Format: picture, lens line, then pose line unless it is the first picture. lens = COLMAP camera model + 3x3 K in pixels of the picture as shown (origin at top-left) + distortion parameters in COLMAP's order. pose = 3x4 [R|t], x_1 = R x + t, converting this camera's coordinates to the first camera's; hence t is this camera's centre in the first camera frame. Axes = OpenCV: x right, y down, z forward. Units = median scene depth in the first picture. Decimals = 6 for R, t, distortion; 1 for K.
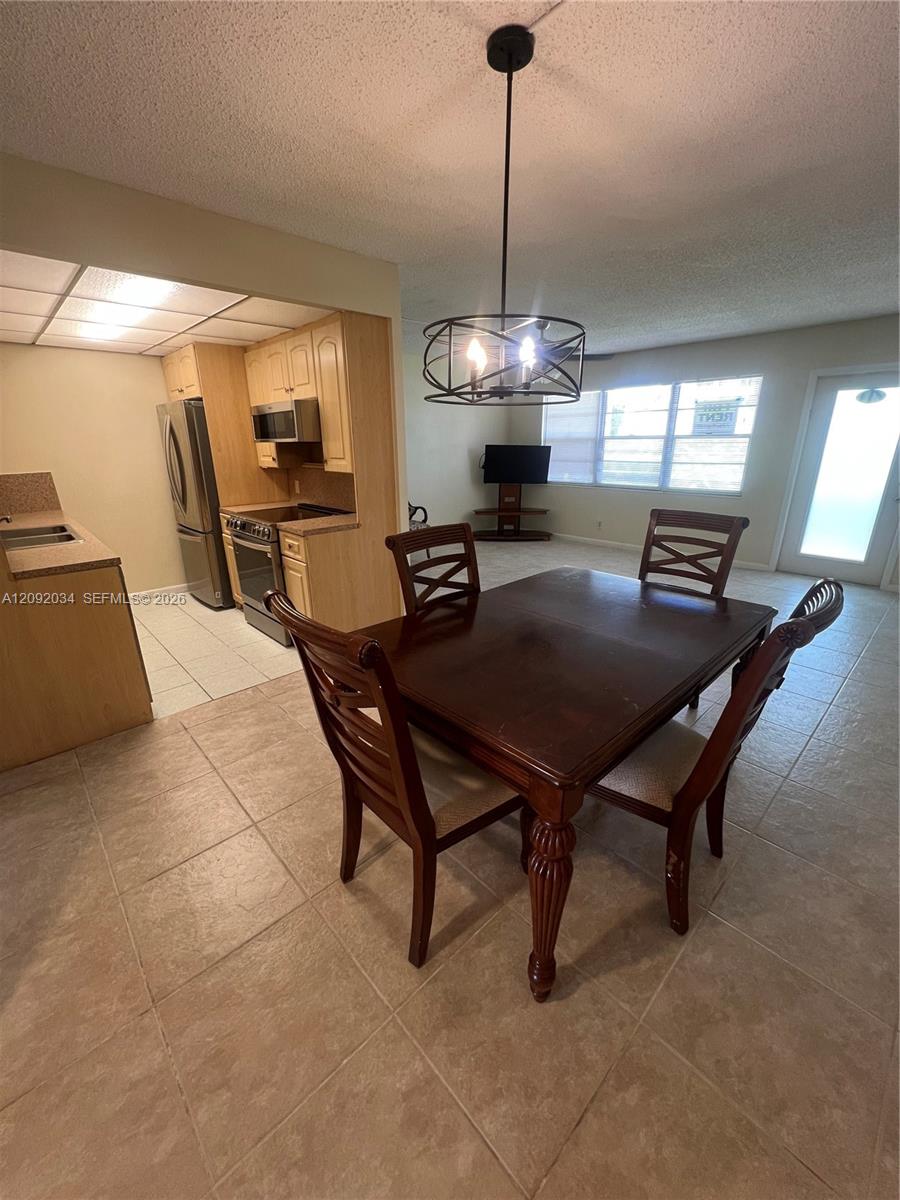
lens RADIAL K [[480.7, 0, 450.1], [0, 480.7, 597.4], [0, 0, 1]] dist [0.009216, -0.000066]
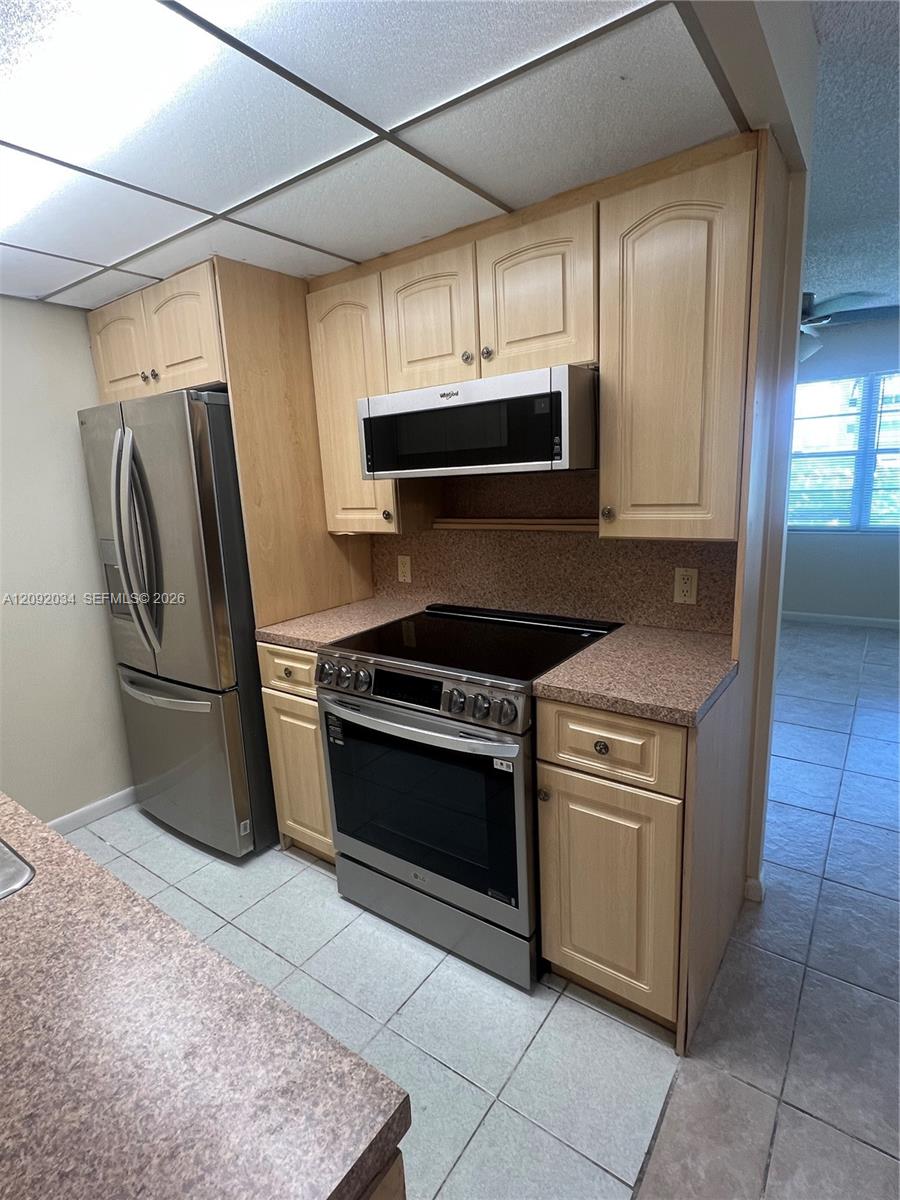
lens RADIAL K [[610.8, 0, 449.3], [0, 610.8, 601.5], [0, 0, 1]] dist [0.002461, -0.000208]
pose [[0.981474, -0.074893, 0.176351, -0.410535], [0.094453, 0.989949, -0.105260, -0.140518], [-0.166695, 0.119966, 0.978683, 0.438609]]
